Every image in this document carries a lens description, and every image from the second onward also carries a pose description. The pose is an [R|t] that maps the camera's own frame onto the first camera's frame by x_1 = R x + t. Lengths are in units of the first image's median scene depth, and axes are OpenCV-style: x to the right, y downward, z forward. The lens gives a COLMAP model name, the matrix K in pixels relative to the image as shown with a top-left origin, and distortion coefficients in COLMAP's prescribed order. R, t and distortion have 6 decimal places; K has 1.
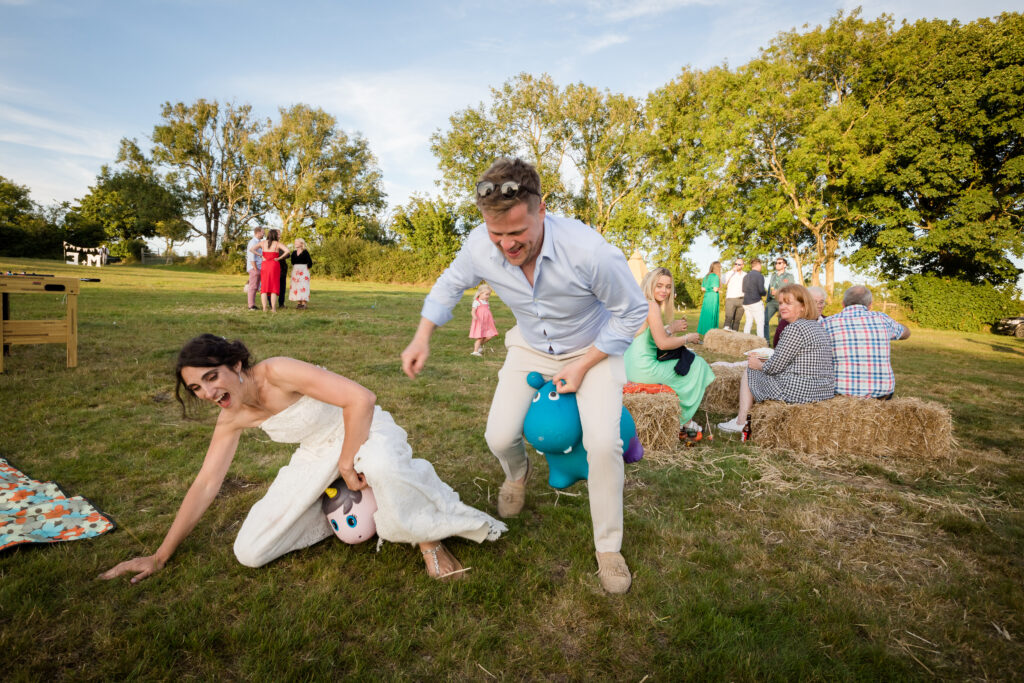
lens RADIAL K [[618.0, 0, 512.0], [0, 618.0, 341.5], [0, 0, 1]] dist [-0.049065, 0.047484]
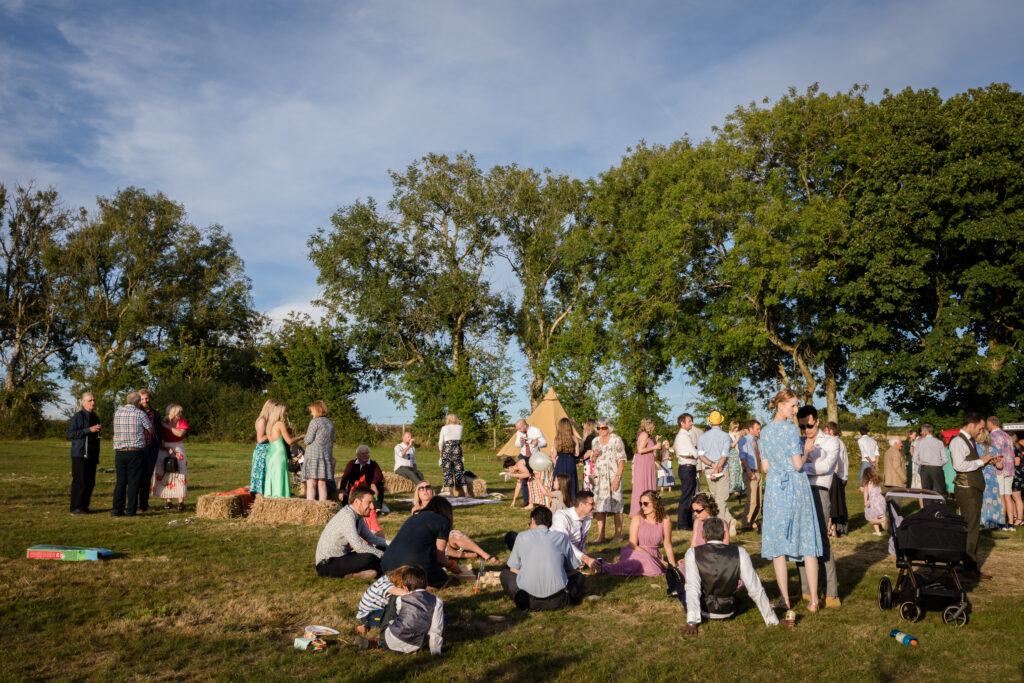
lens RADIAL K [[964.1, 0, 512.0], [0, 964.1, 341.5], [0, 0, 1]] dist [0.034113, 0.019758]
pose [[0.998222, -0.036556, 0.047072, 0.047827], [0.044740, 0.981414, -0.186617, 0.010369], [-0.039375, 0.188391, 0.981304, -0.109722]]
